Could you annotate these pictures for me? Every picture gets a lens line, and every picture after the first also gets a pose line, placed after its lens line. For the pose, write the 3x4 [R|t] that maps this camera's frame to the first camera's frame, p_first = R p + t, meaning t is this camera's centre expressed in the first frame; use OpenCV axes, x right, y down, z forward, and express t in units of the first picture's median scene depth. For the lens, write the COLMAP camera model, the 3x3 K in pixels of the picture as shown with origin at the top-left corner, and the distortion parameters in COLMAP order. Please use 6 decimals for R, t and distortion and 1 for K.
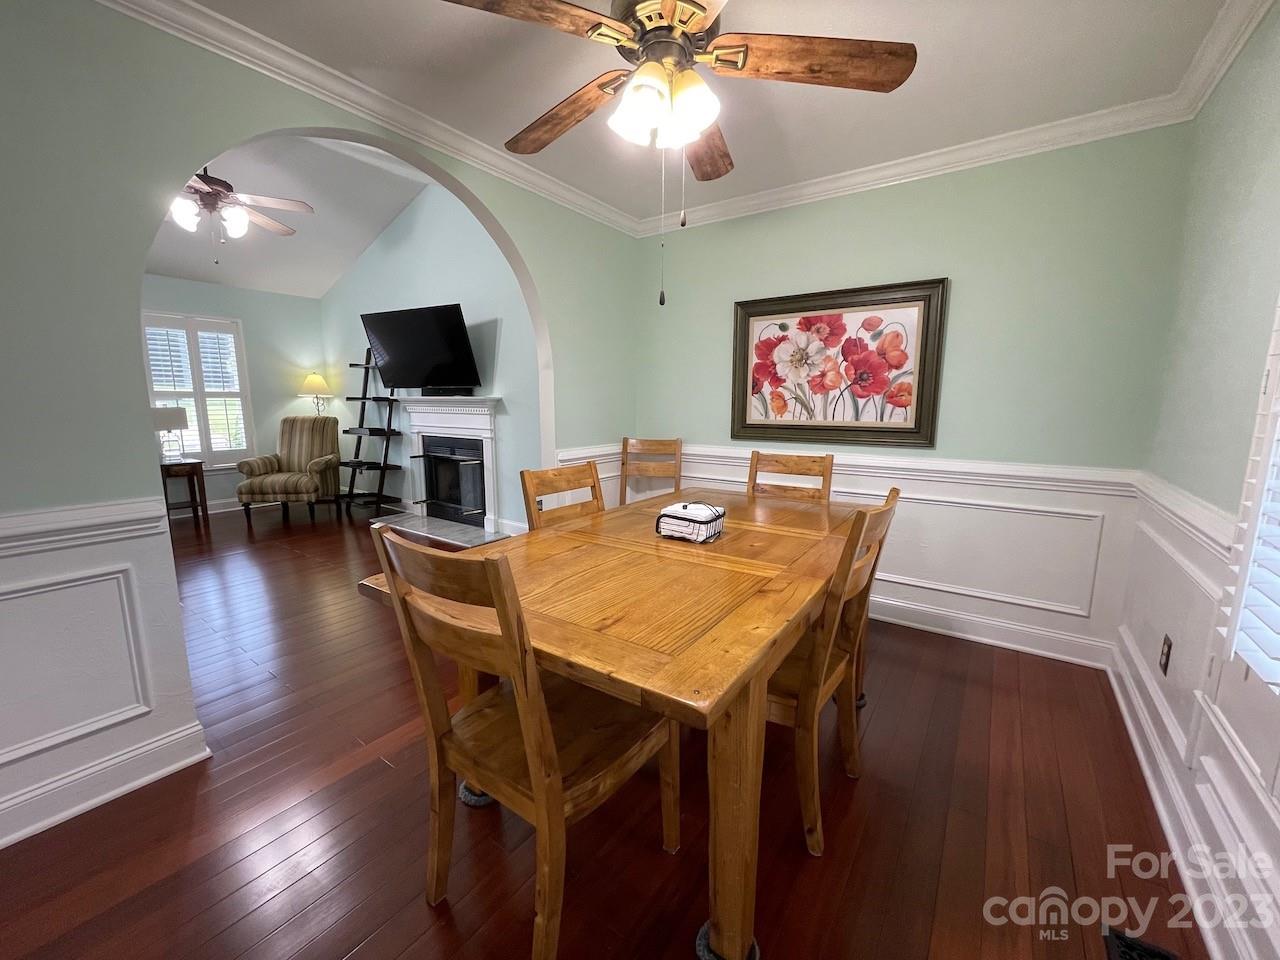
lens RADIAL K [[517.5, 0, 635.8], [0, 517.5, 480.8], [0, 0, 1]] dist [0.000708, 0.000345]
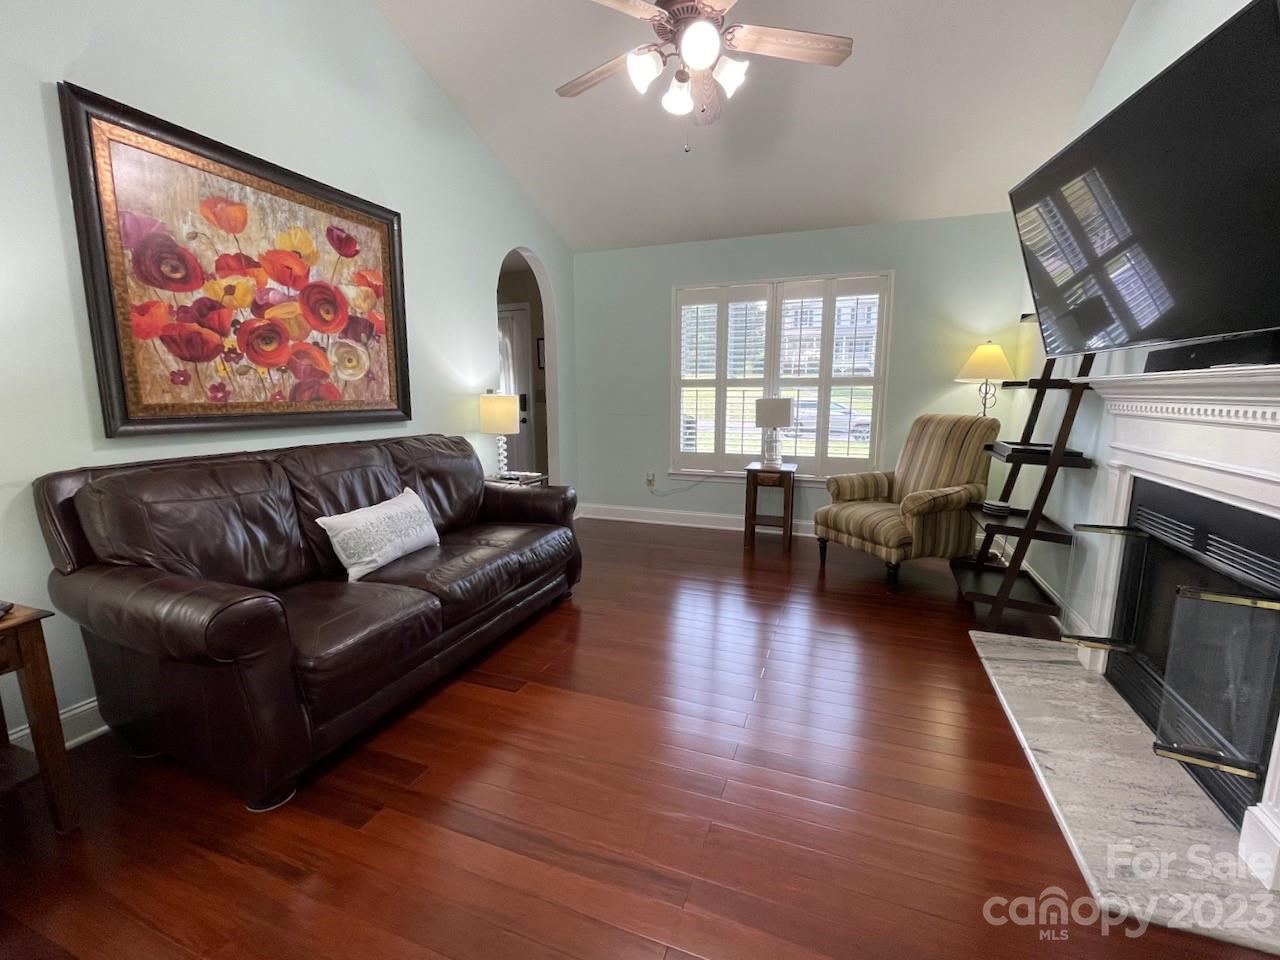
lens RADIAL K [[565.5, 0, 636.6], [0, 565.5, 479.6], [0, 0, 1]] dist [0.000690, 0.000142]
pose [[0.253208, 0.144232, -0.956599, -0.178057], [-0.151232, 0.982568, 0.108117, -0.127244], [0.955518, 0.117293, 0.270607, 0.913577]]
